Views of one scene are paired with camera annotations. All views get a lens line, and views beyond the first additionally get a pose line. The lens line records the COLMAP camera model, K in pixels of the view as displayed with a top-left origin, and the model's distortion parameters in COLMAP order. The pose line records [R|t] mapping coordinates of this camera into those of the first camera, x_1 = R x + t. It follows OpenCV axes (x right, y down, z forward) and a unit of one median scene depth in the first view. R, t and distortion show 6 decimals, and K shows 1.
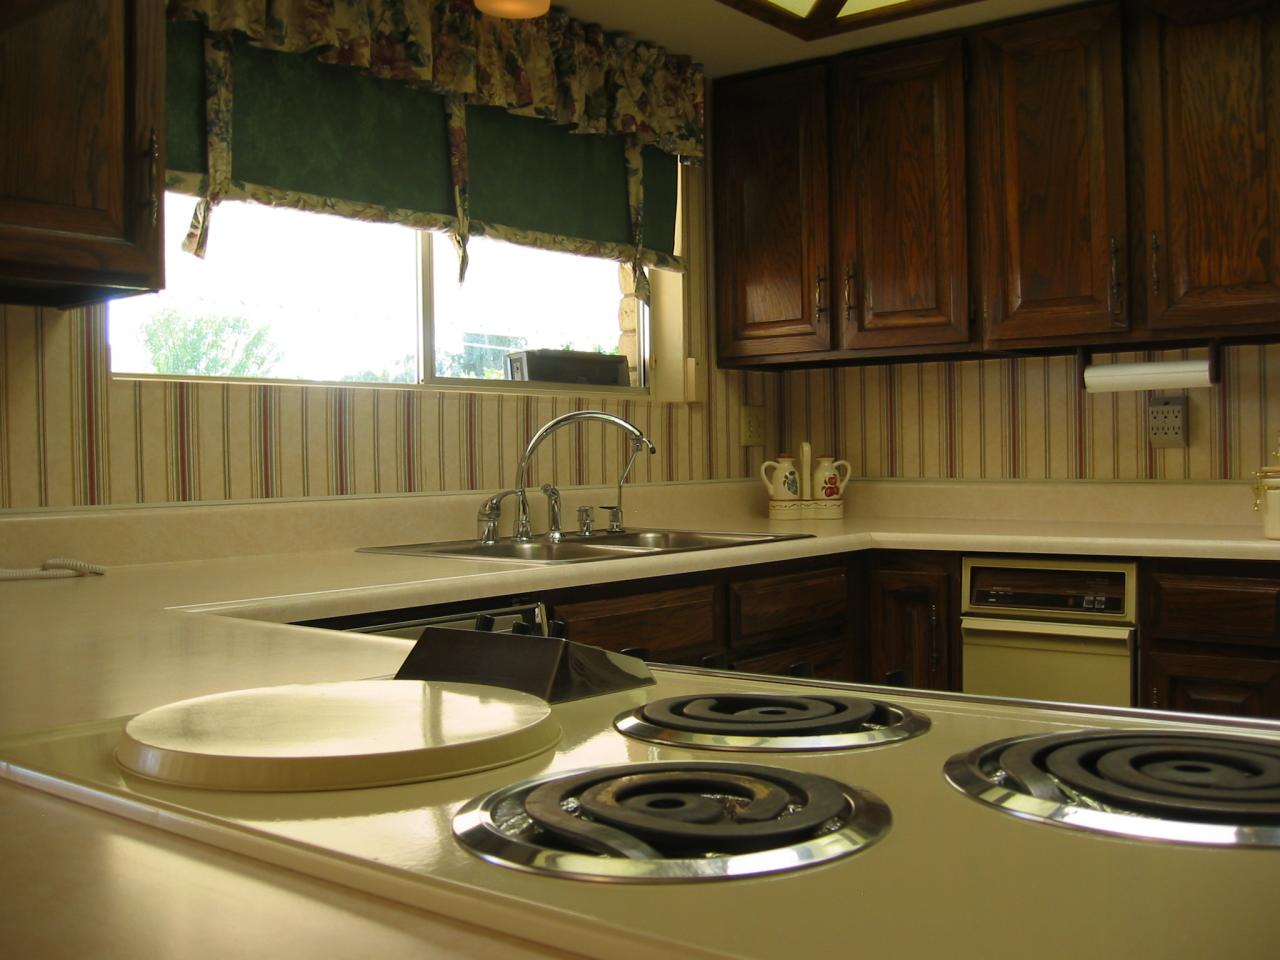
lens RADIAL K [[1302.6, 0, 640.0], [0, 1302.6, 480.0], [0, 0, 1]] dist [-0.110527, 0.014643]
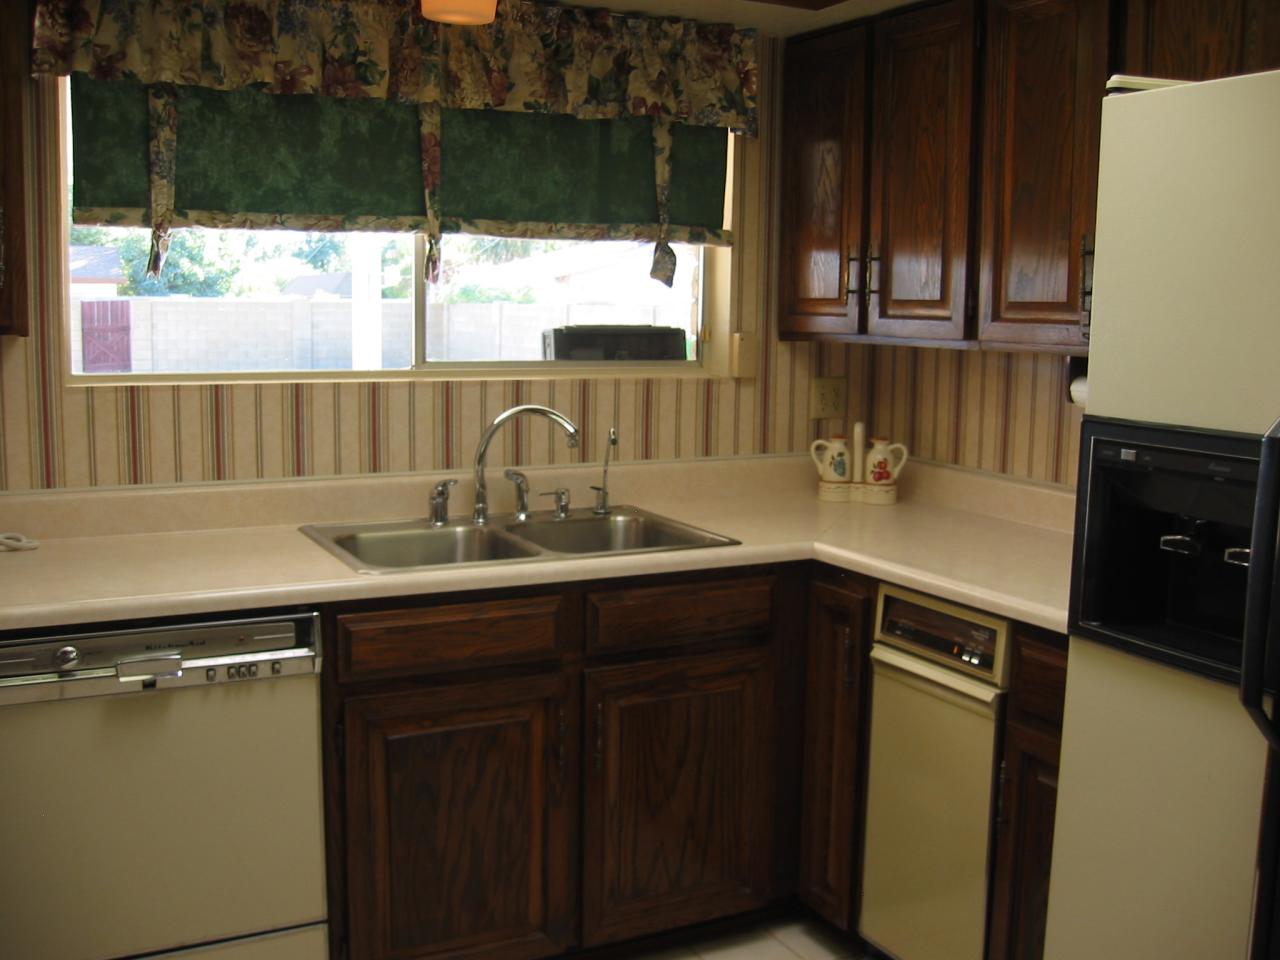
lens RADIAL K [[1302.6, 0, 640.0], [0, 1302.6, 480.0], [0, 0, 1]] dist [-0.110527, 0.014643]
pose [[0.918153, 0.079874, -0.388091, 0.449909], [-0.035959, 0.992226, 0.119141, -0.121326], [0.394591, -0.095434, 0.913888, 0.069851]]
